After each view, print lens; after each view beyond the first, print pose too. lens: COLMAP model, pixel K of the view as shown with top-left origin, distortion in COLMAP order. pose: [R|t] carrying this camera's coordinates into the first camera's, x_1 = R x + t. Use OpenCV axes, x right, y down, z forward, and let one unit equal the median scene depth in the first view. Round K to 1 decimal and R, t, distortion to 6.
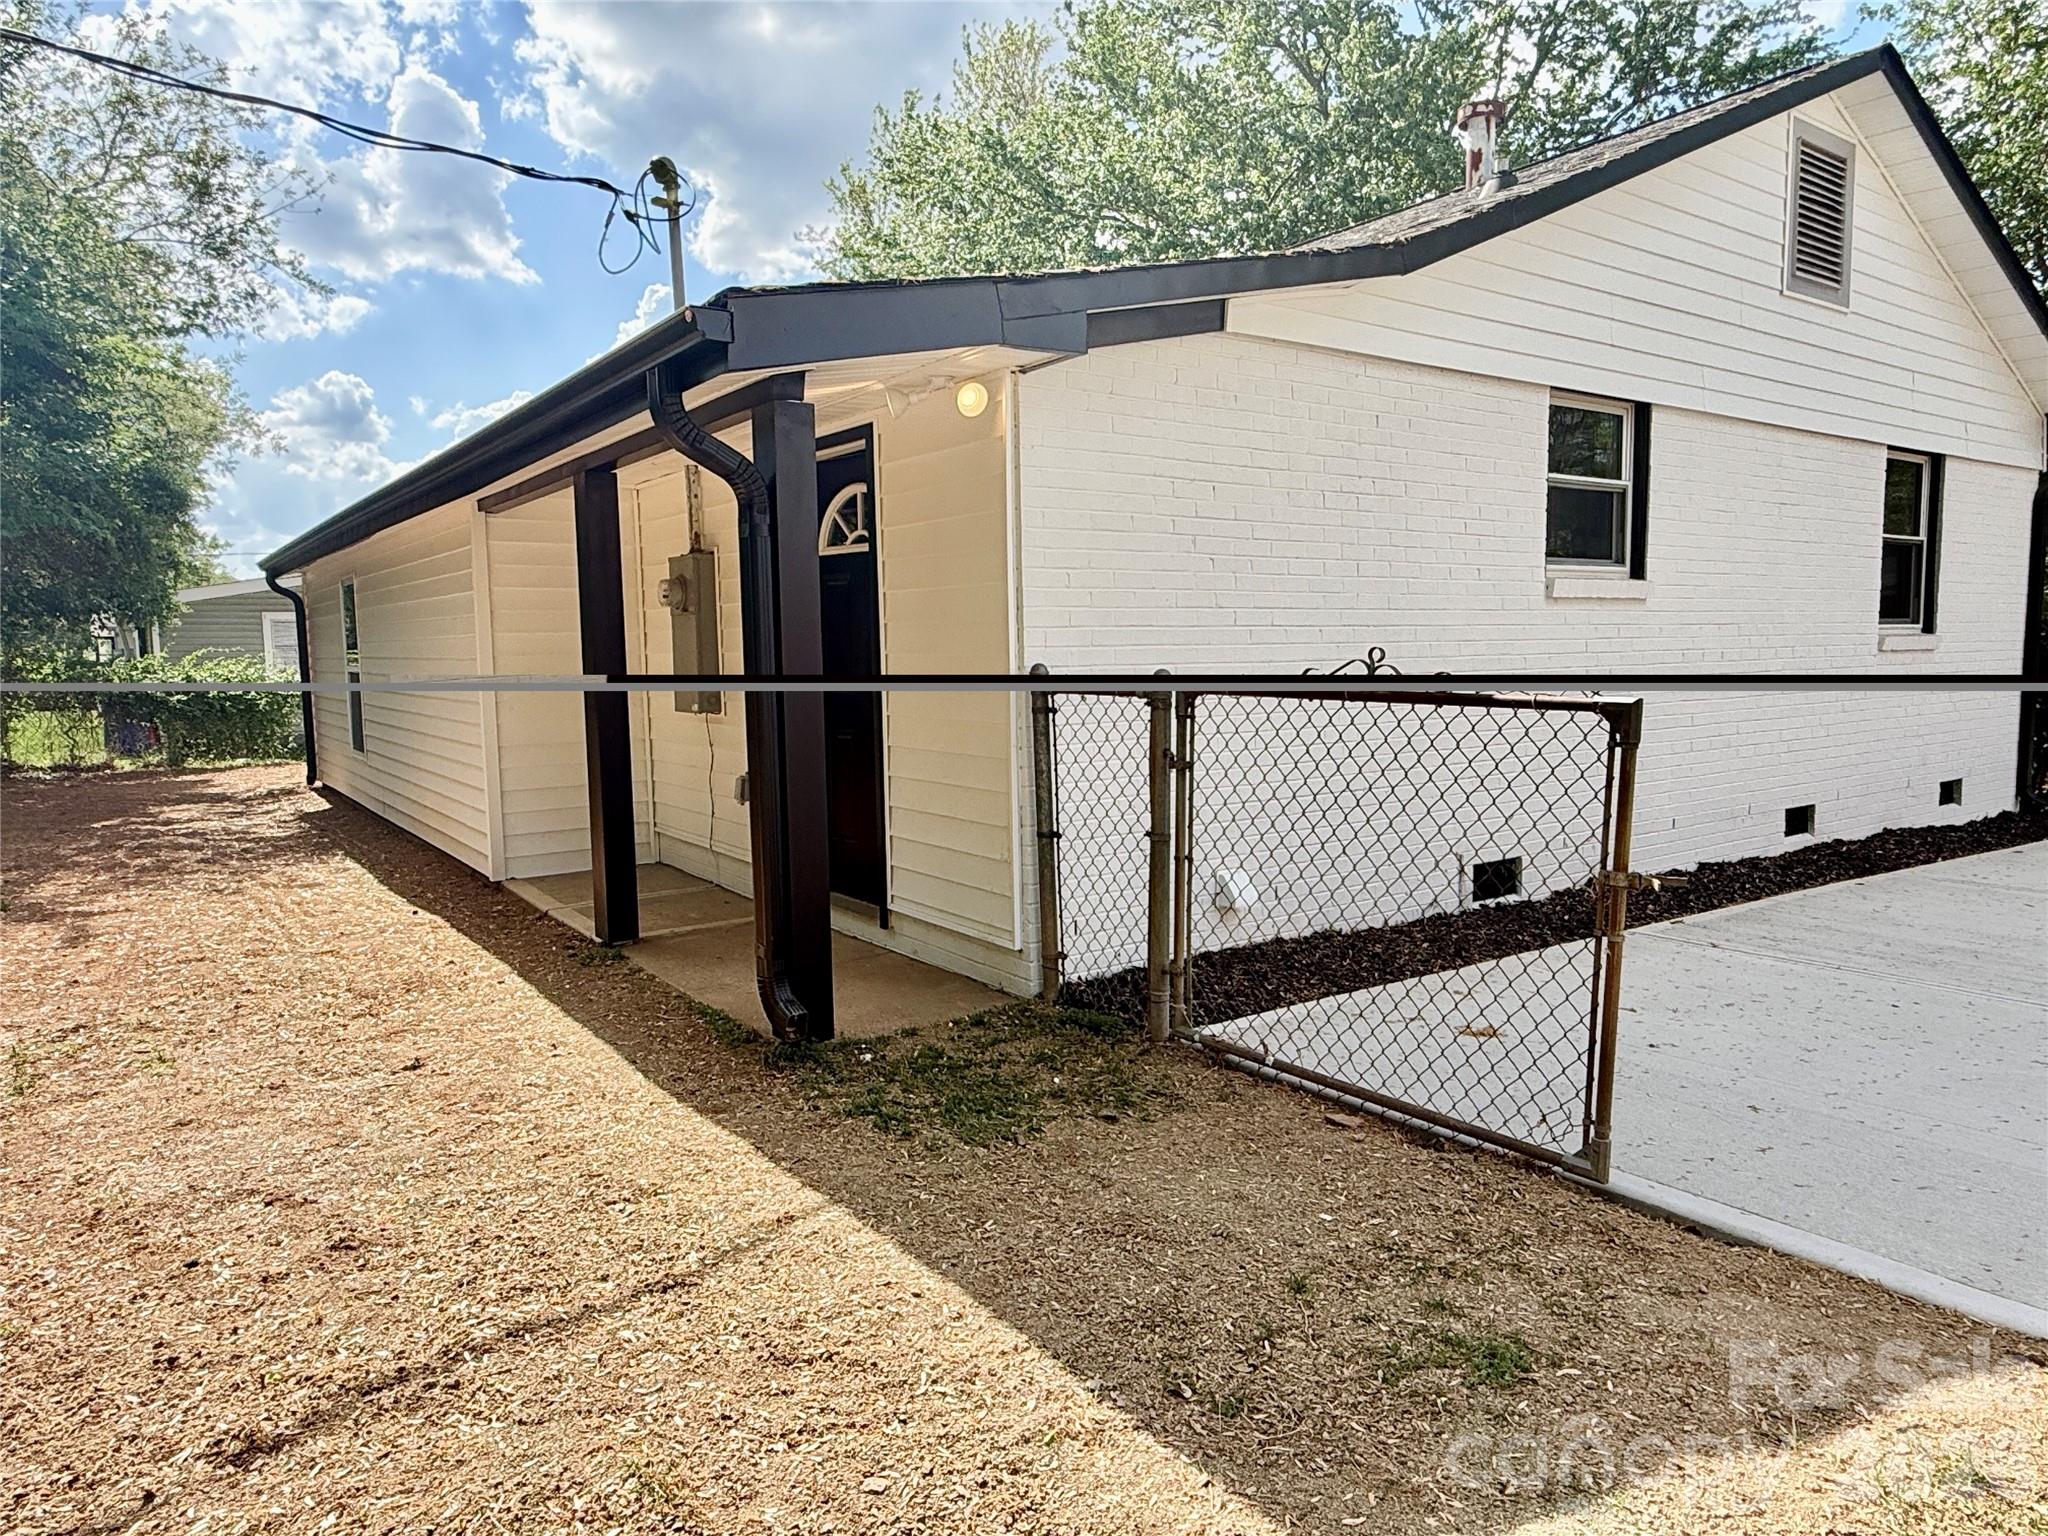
lens RADIAL K [[1301.7, 0, 1022.5], [0, 1301.7, 772.3], [0, 0, 1]] dist [0.006153, 0.000417]
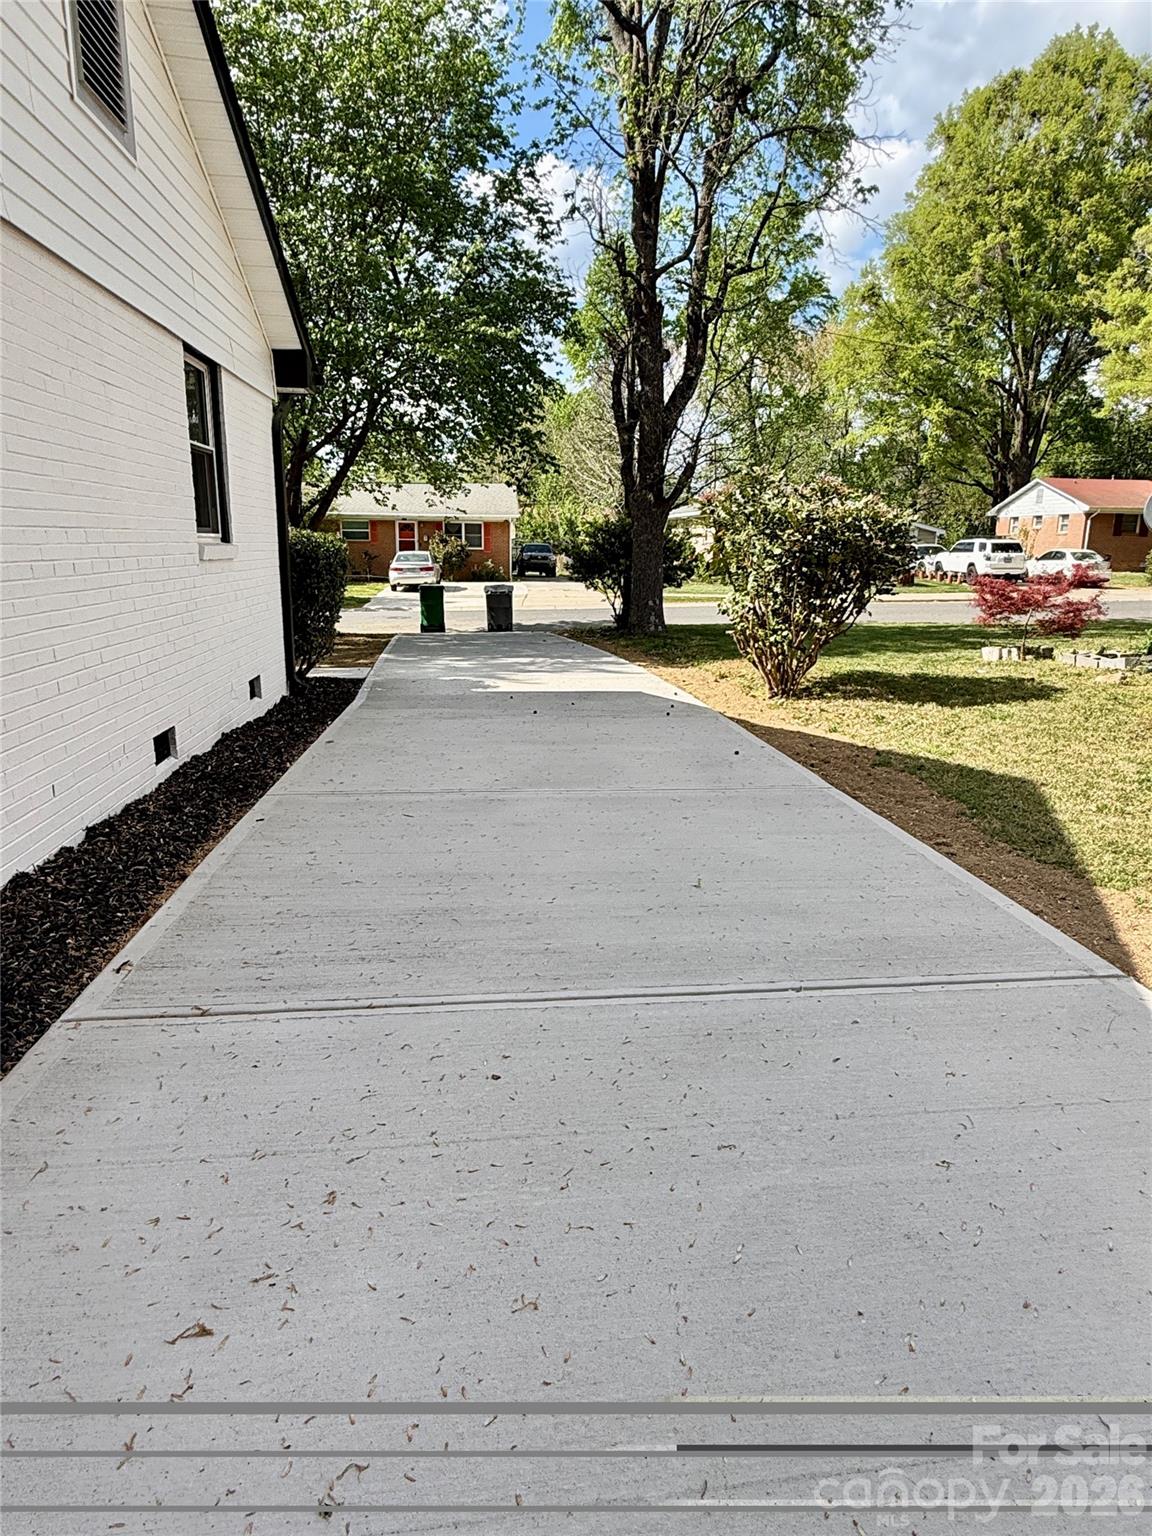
lens RADIAL K [[976.3, 0, 576.7], [0, 976.3, 768.6], [0, 0, 1]] dist [0.006153, 0.000417]
pose [[0.500353, -0.177567, 0.847418, 0.145406], [0.065427, 0.983700, 0.167492, -0.044562], [-0.863346, -0.028361, 0.503815, 0.387579]]
